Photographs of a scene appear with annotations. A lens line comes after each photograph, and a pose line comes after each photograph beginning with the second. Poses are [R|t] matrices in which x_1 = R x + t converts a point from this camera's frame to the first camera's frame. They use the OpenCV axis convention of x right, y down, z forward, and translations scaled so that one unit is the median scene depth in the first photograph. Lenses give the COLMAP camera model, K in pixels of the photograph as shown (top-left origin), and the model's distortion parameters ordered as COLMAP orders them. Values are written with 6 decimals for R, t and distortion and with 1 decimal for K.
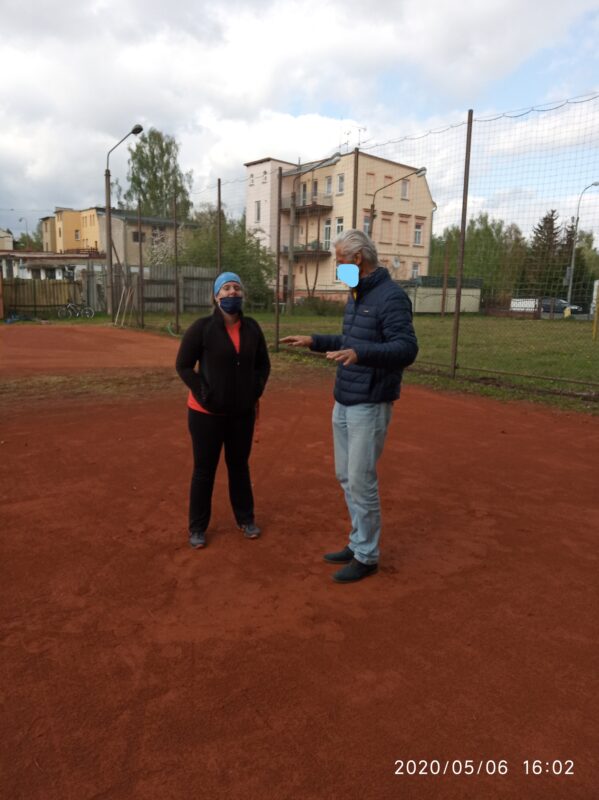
lens RADIAL K [[610.0, 0, 299.5], [0, 610.0, 400.0], [0, 0, 1]] dist [0.051770, -0.193073]
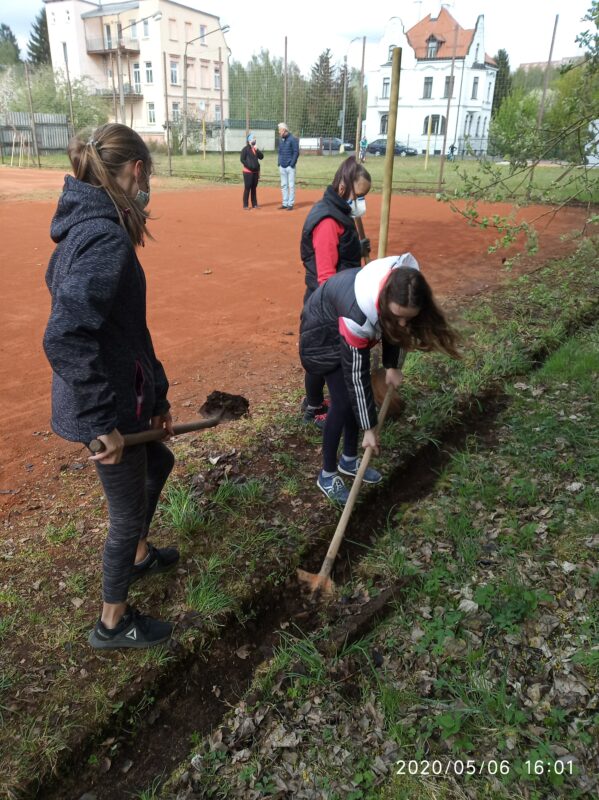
lens RADIAL K [[606.3, 0, 274.8], [0, 606.3, 400.1], [0, 0, 1]] dist [-0.001347, -0.032502]
pose [[0.953994, -0.130208, 0.270078, -0.086711], [0.060915, 0.966164, 0.250632, 0.031023], [-0.293574, -0.222650, 0.929646, -0.207820]]
